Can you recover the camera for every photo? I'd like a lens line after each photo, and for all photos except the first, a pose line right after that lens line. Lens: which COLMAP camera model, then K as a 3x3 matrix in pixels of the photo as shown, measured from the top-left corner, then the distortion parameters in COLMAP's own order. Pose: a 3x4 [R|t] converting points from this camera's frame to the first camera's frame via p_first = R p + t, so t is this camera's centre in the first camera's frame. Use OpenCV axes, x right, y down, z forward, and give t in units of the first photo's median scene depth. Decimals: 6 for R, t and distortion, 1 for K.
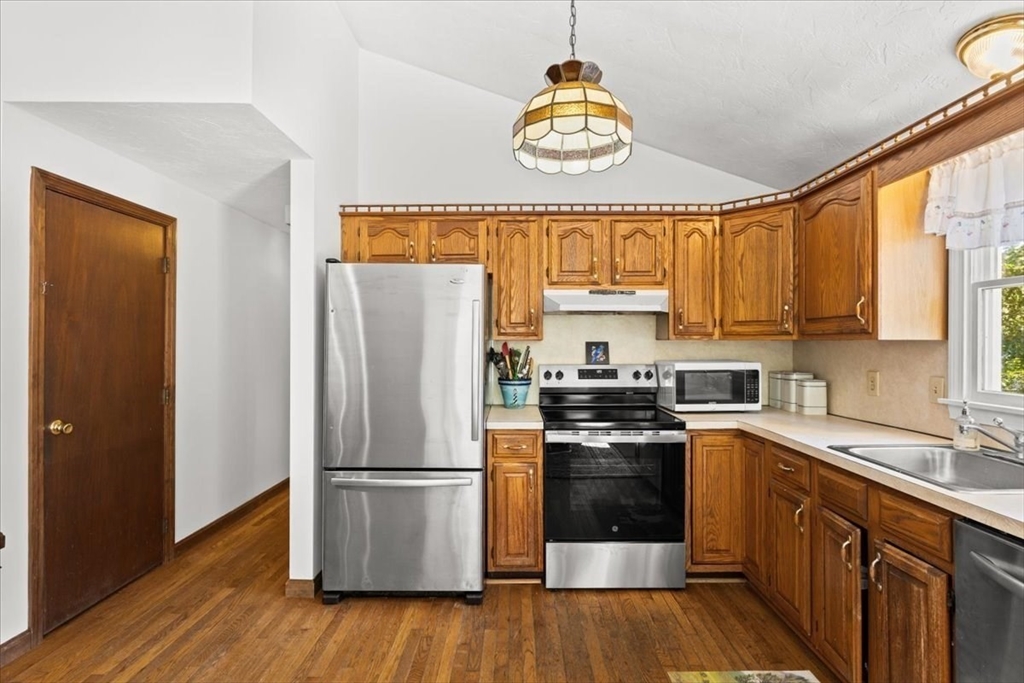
lens RADIAL K [[507.8, 0, 512.0], [0, 507.8, 341.5], [0, 0, 1]] dist [0.001776, -0.000051]
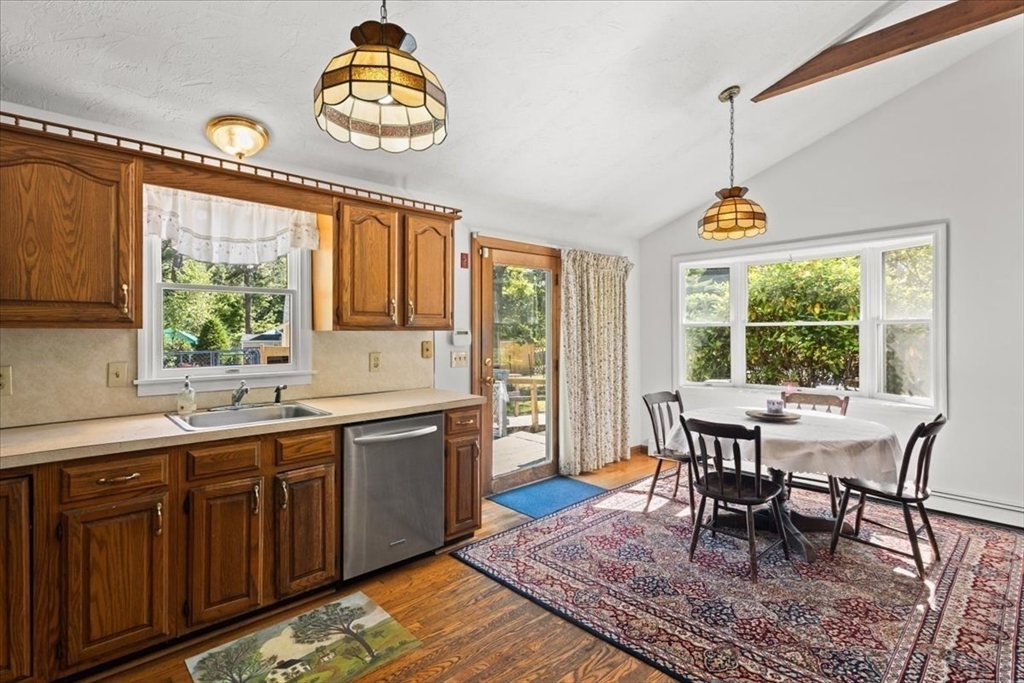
lens RADIAL K [[500.2, 0, 510.9], [0, 500.2, 329.7], [0, 0, 1]] dist [0.015592, -0.001650]
pose [[-0.684474, -0.001730, 0.729035, -0.463448], [-0.001364, 0.999998, 0.001092, -0.002809], [-0.729036, -0.000247, -0.684476, 0.970412]]
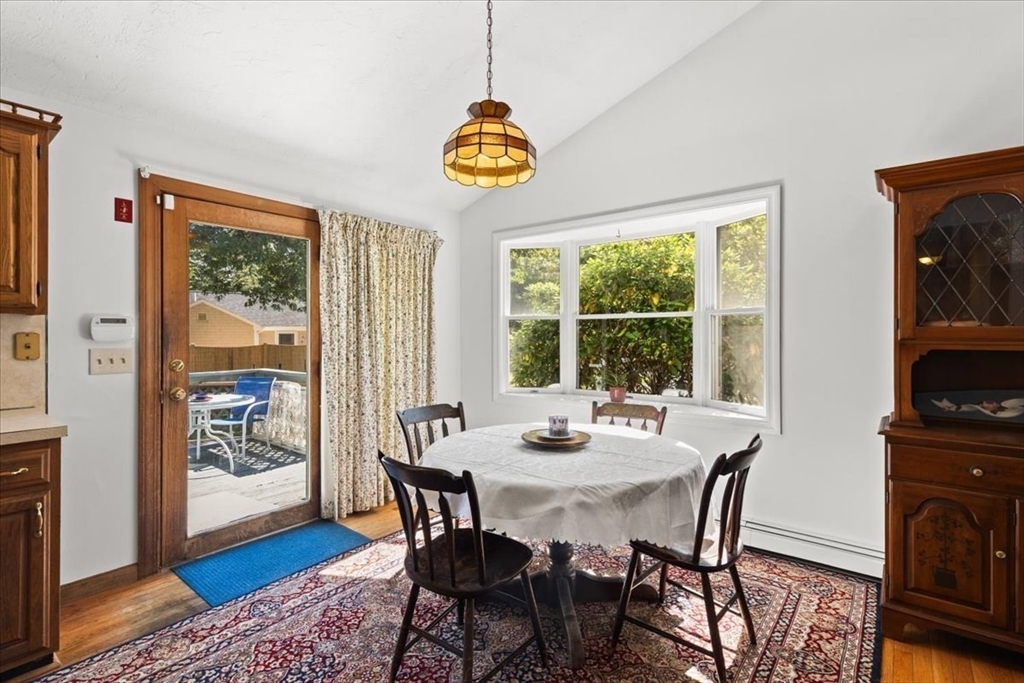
lens RADIAL K [[490.1, 0, 512.8], [0, 490.1, 331.7], [0, 0, 1]] dist [0.009241, -0.001064]
pose [[-0.788817, -0.002465, 0.614623, -0.467510], [-0.004524, 0.999988, -0.001796, 0.026794], [-0.614611, -0.004197, -0.788819, 0.345552]]
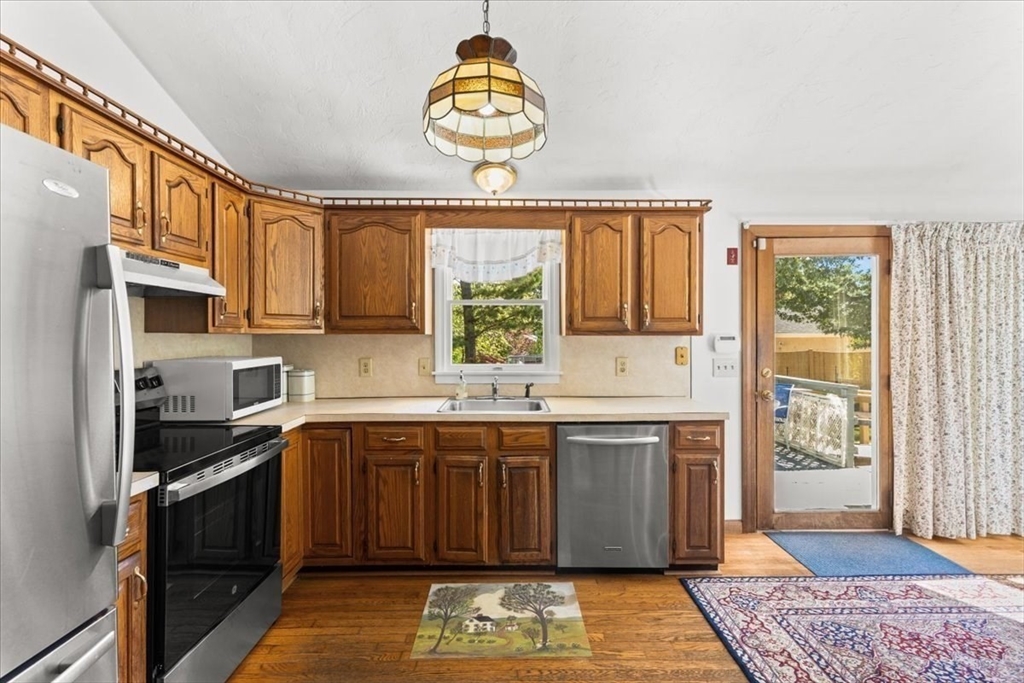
lens RADIAL K [[468.4, 0, 513.6], [0, 468.4, 340.2], [0, 0, 1]] dist [0.009275, -0.001053]
pose [[-0.010822, -0.006678, 0.999919, -0.508481], [0.000738, 0.999977, 0.006686, 0.004501], [-0.999941, 0.000811, -0.010817, 0.640906]]
